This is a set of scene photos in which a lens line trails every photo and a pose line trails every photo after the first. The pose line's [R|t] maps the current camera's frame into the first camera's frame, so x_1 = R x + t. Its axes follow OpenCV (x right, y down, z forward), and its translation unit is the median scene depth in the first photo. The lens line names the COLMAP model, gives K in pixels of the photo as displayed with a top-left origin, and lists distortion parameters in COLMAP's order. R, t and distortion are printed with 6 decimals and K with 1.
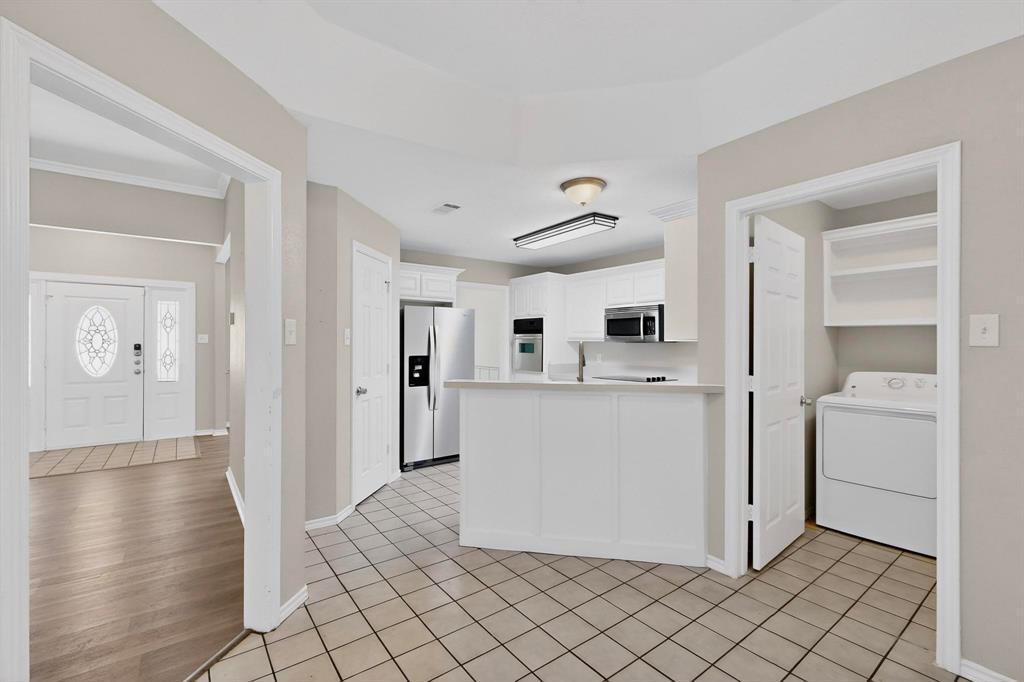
lens RADIAL K [[446.2, 0, 512.9], [0, 446.2, 343.6], [0, 0, 1]] dist [-0.000071, -0.000062]
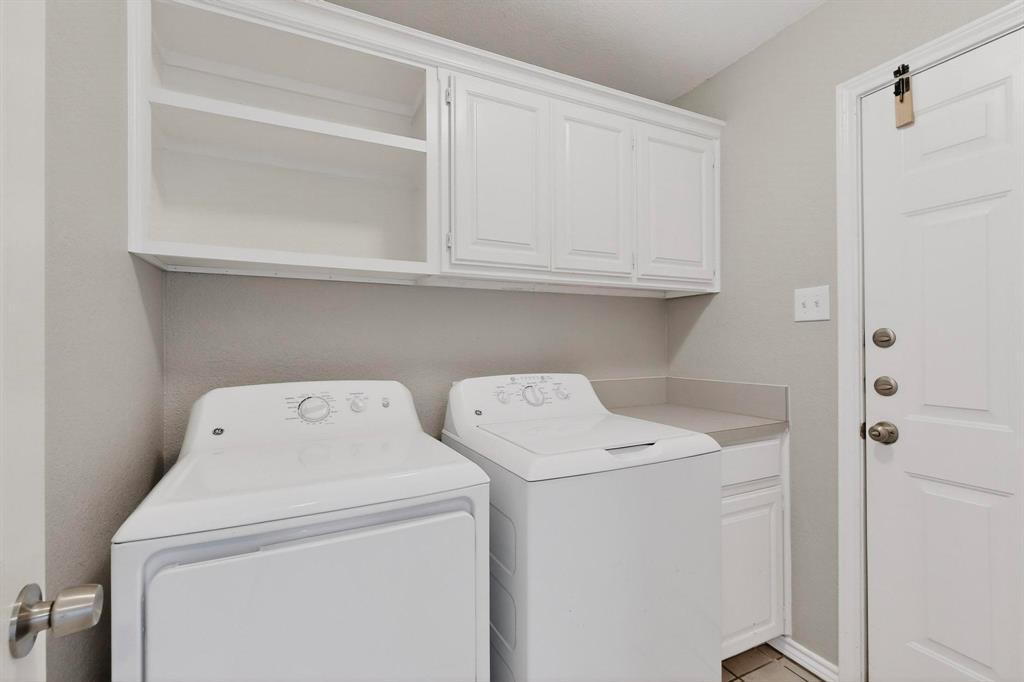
lens RADIAL K [[446.1, 0, 513.1], [0, 446.1, 341.3], [0, 0, 1]] dist [0.001681, 0.000169]
pose [[0.219105, -0.038214, 0.974953, 0.498315], [-0.000556, 0.999228, 0.039290, 0.008303], [-0.975701, -0.009150, 0.218915, 0.738122]]
